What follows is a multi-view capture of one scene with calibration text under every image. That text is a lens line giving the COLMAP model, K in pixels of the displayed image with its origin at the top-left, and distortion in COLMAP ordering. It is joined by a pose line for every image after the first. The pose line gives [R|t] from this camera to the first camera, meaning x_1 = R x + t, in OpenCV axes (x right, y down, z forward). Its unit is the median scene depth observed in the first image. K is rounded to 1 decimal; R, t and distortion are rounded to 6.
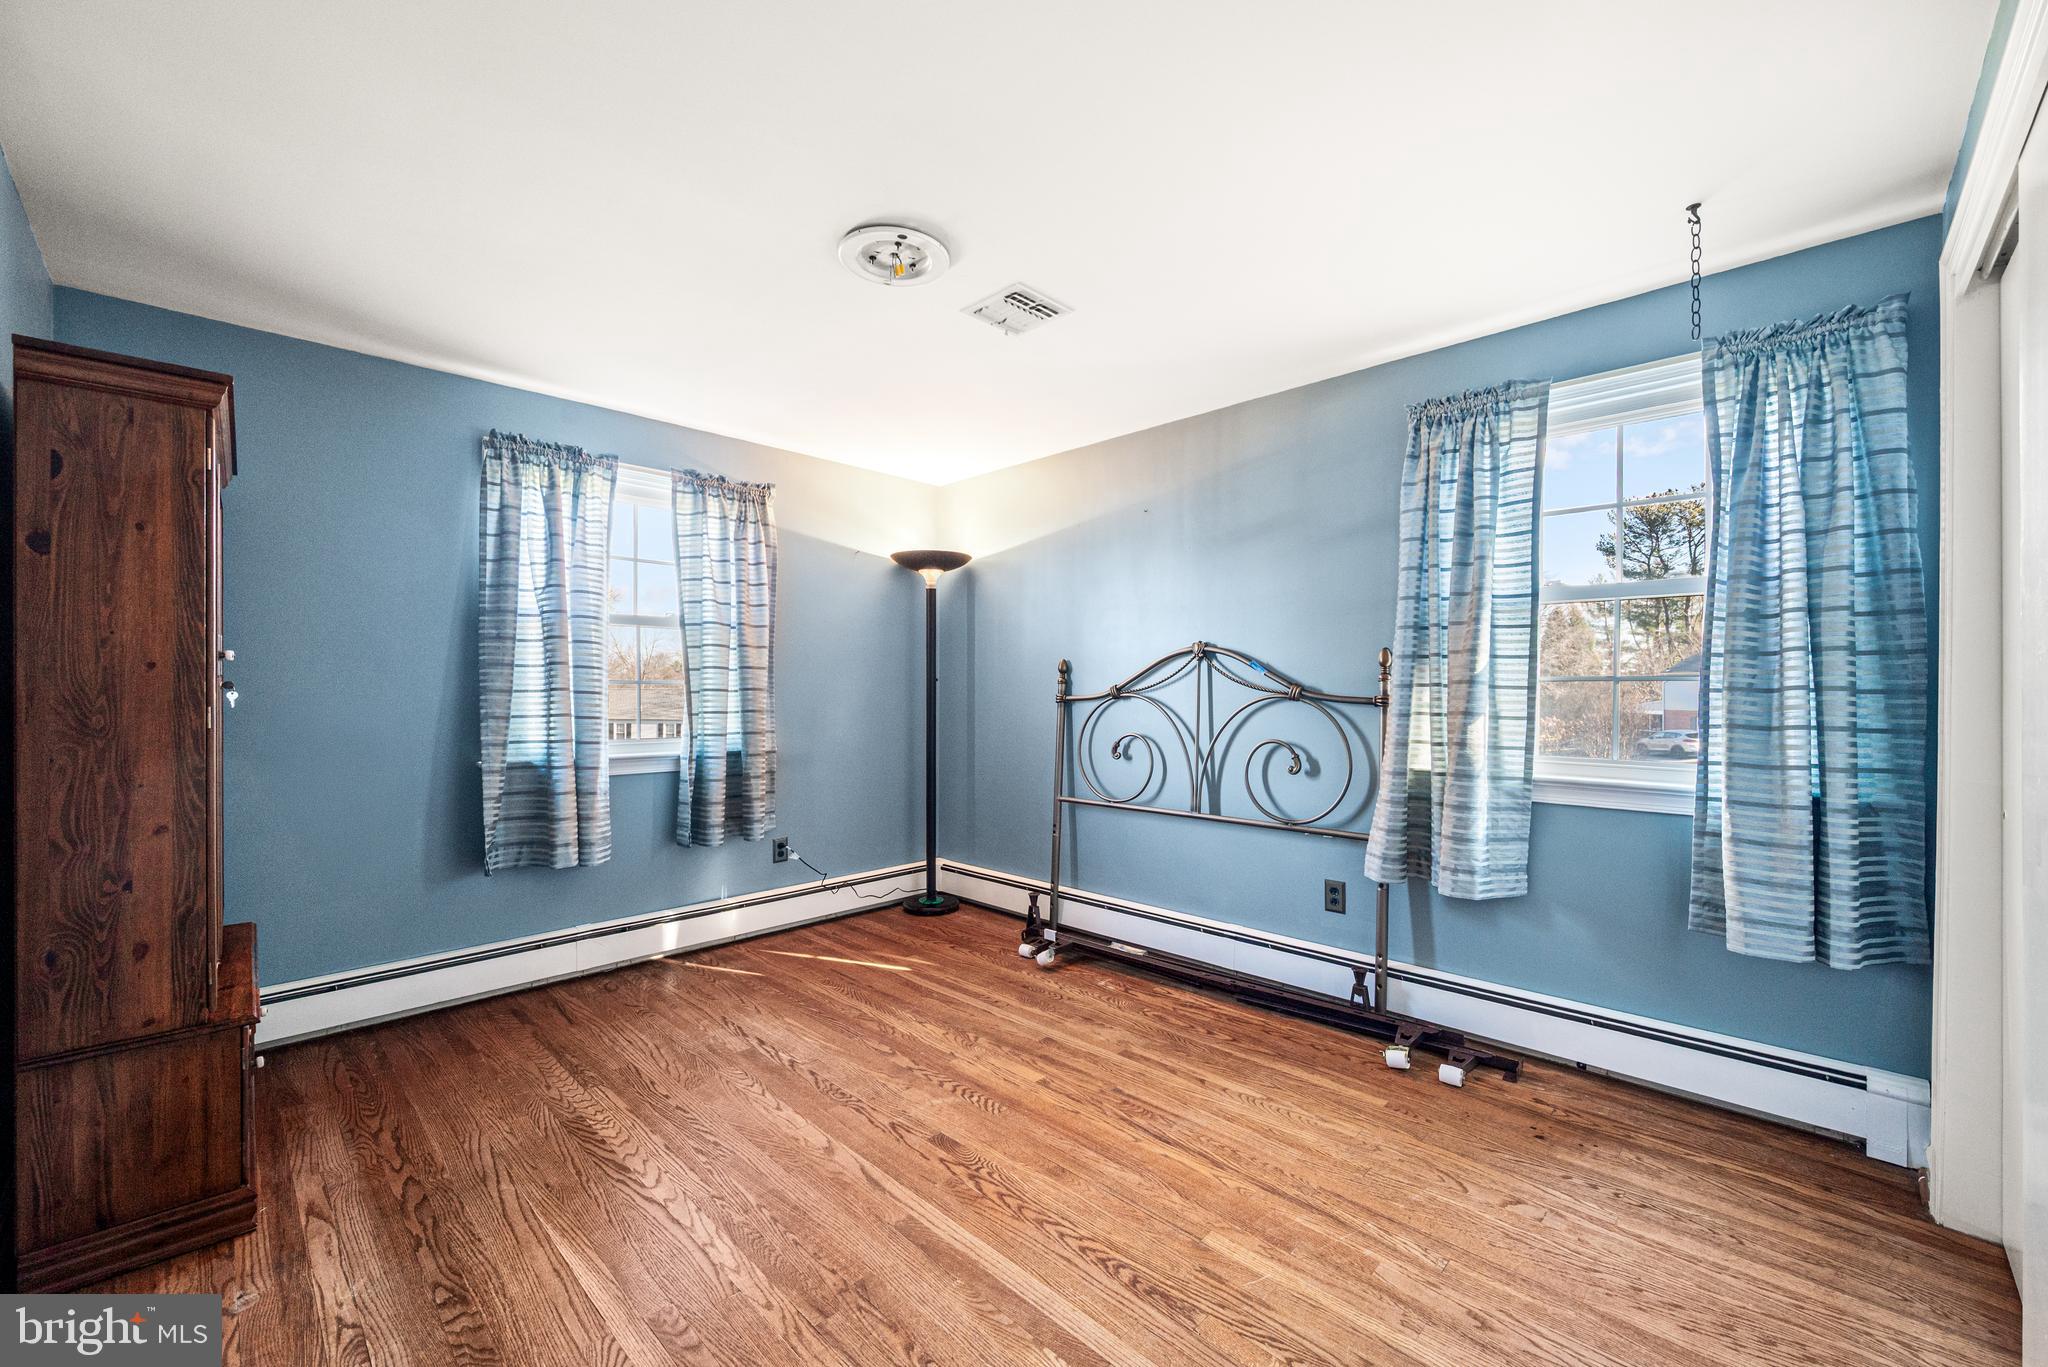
lens RADIAL K [[809.0, 0, 1025.3], [0, 809.0, 687.6], [0, 0, 1]] dist [-0.002208, -0.000054]
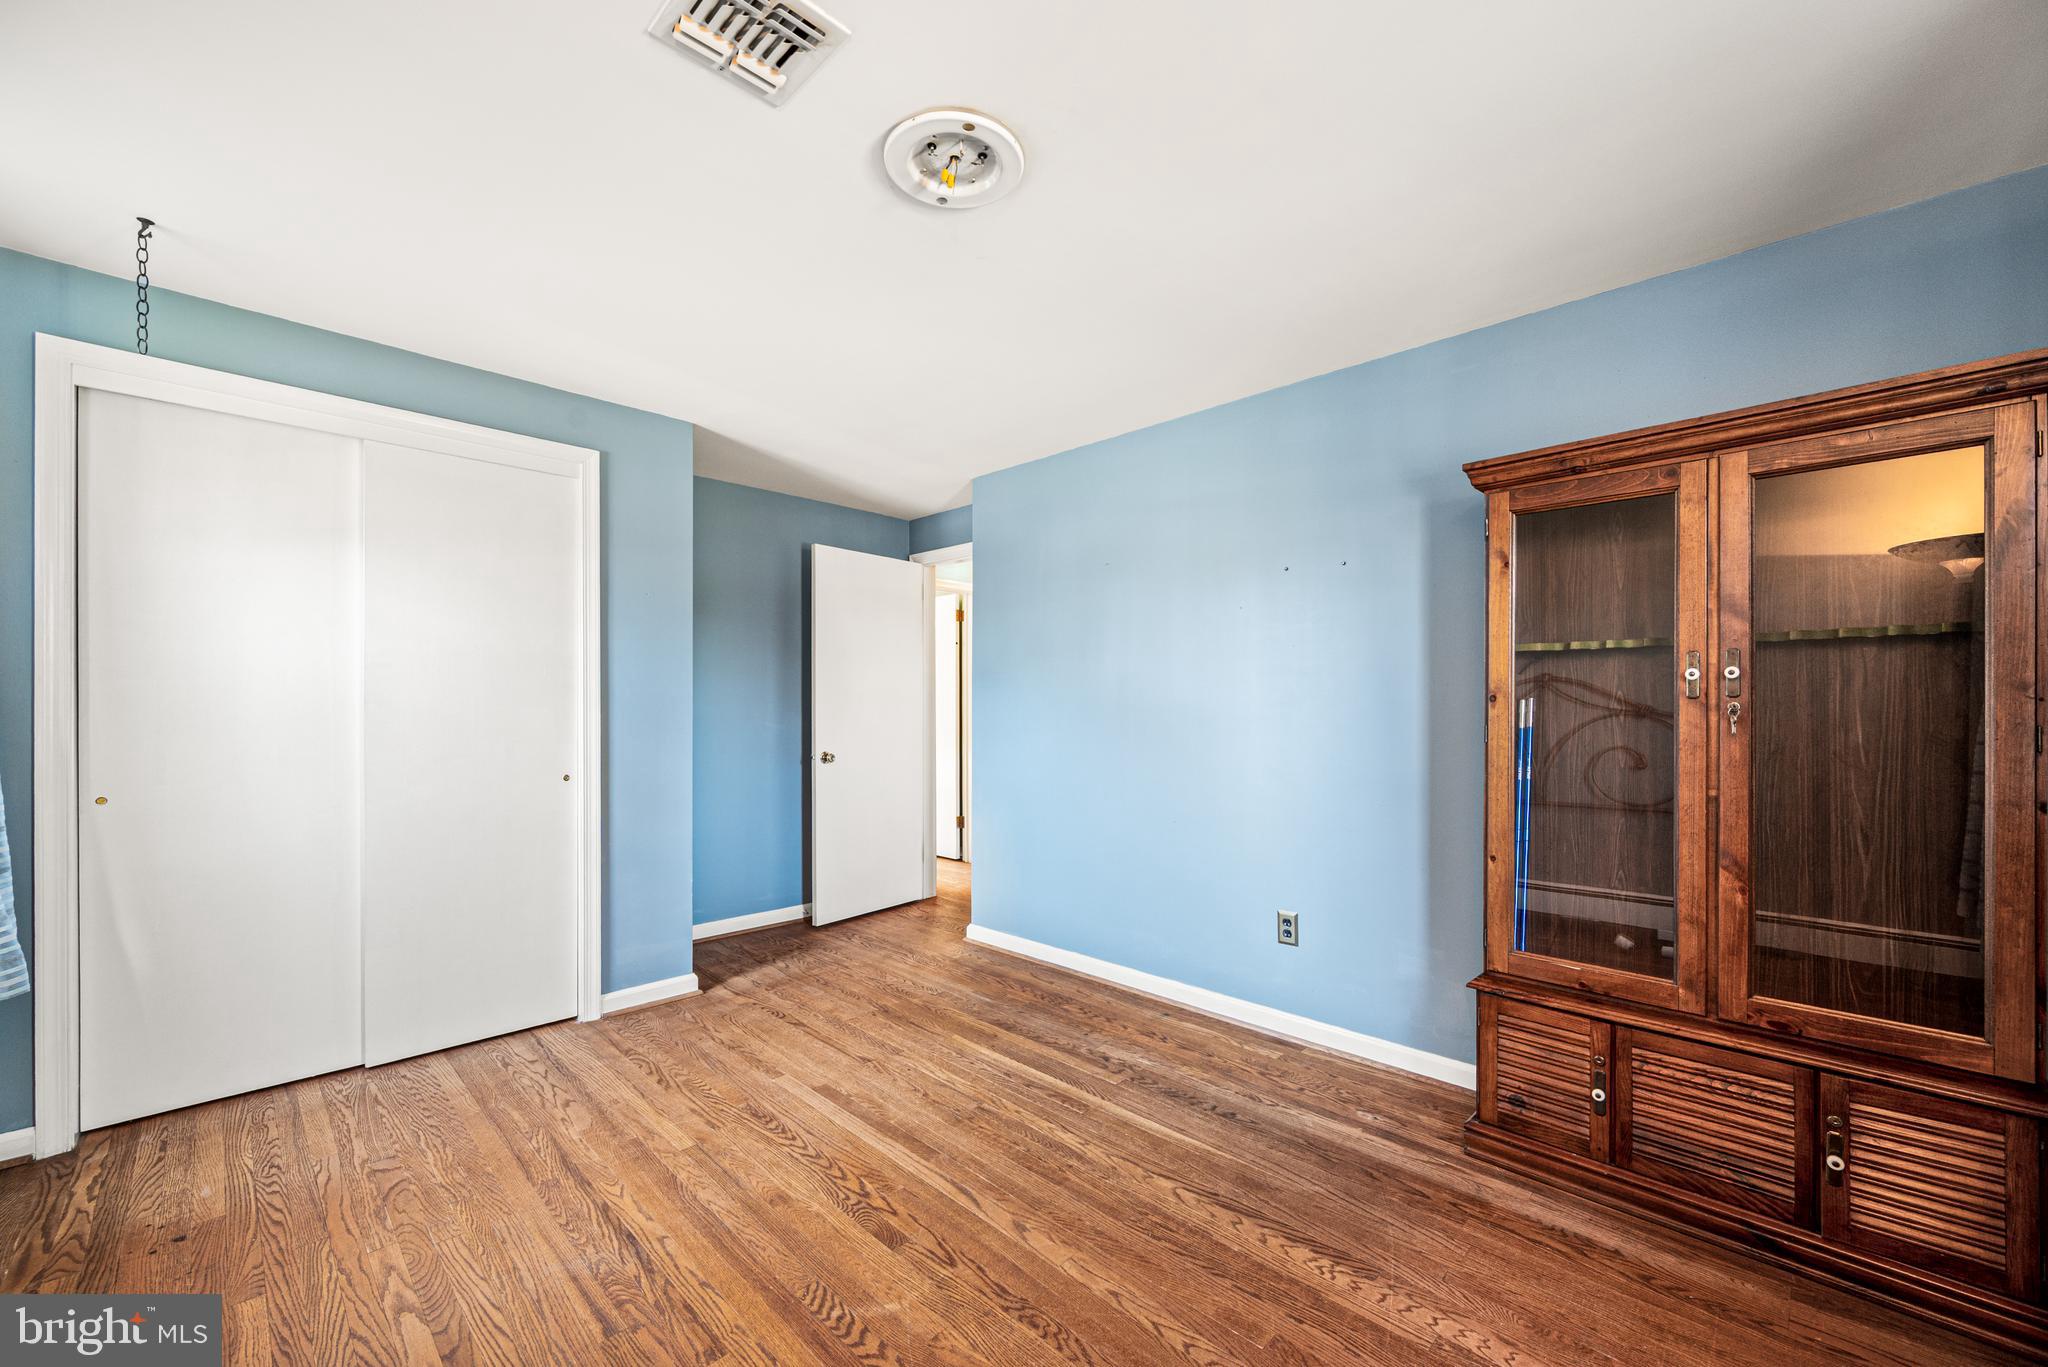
lens RADIAL K [[809.0, 0, 1024.2], [0, 809.0, 695.7], [0, 0, 1]] dist [-0.002208, -0.000054]
pose [[-0.999978, -0.003863, 0.005381, -0.273749], [-0.003940, 0.999888, -0.014421, 0.001438], [-0.005324, -0.014442, -0.999882, 2.079555]]
